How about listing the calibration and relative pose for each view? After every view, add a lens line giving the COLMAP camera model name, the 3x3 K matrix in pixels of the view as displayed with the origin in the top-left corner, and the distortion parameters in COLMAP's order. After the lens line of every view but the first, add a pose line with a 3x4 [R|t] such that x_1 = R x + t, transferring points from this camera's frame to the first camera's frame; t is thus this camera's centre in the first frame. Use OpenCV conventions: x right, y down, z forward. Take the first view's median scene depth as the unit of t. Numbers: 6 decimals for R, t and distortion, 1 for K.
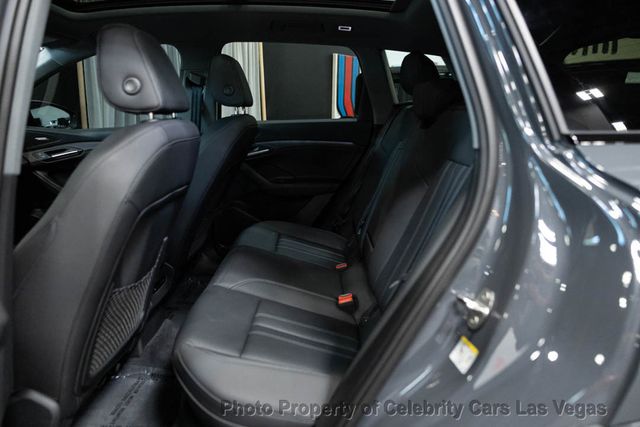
lens RADIAL K [[444.2, 0, 320.0], [0, 444.2, 213.5], [0, 0, 1]] dist [0.010211, 0.004104]
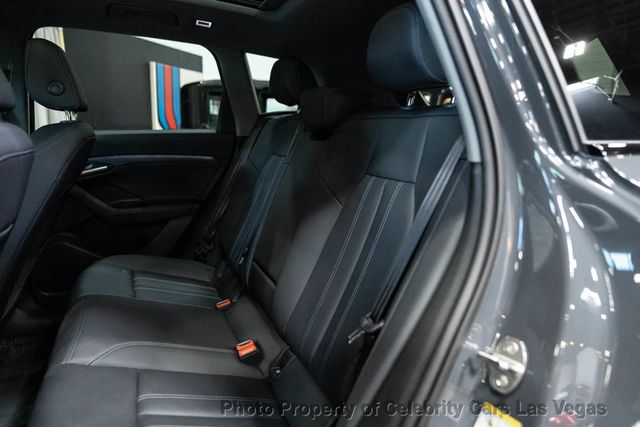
lens RADIAL K [[444.2, 0, 320.0], [0, 444.2, 213.5], [0, 0, 1]] dist [0.010211, 0.004104]
pose [[0.923504, -0.060366, 0.378809, -0.077420], [0.071437, 0.997329, -0.015225, -0.021896], [-0.376878, 0.041122, 0.925350, 0.129227]]
